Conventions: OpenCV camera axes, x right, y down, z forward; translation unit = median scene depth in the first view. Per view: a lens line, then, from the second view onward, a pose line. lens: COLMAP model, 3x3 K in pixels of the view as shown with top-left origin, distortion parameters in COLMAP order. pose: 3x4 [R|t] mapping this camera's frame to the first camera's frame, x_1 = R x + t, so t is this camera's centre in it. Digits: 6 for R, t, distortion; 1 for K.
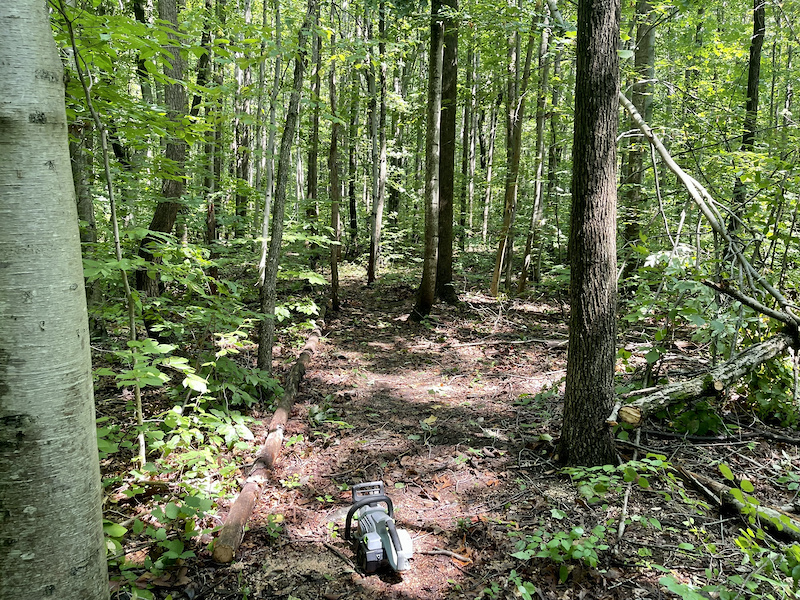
lens RADIAL K [[614.1, 0, 400.0], [0, 614.1, 300.0], [0, 0, 1]] dist [0.076949, -0.114114]
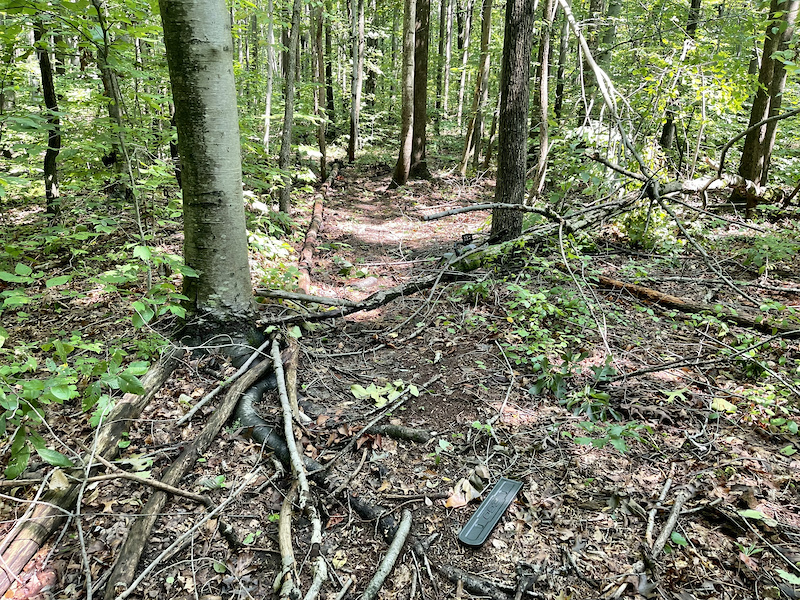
lens RADIAL K [[614.1, 0, 400.0], [0, 614.1, 300.0], [0, 0, 1]] dist [0.076949, -0.114114]
pose [[0.999201, -0.004839, 0.039665, -0.005137], [-0.002335, 0.983874, 0.178850, 0.014155], [-0.039891, -0.178800, 0.983076, -0.103017]]
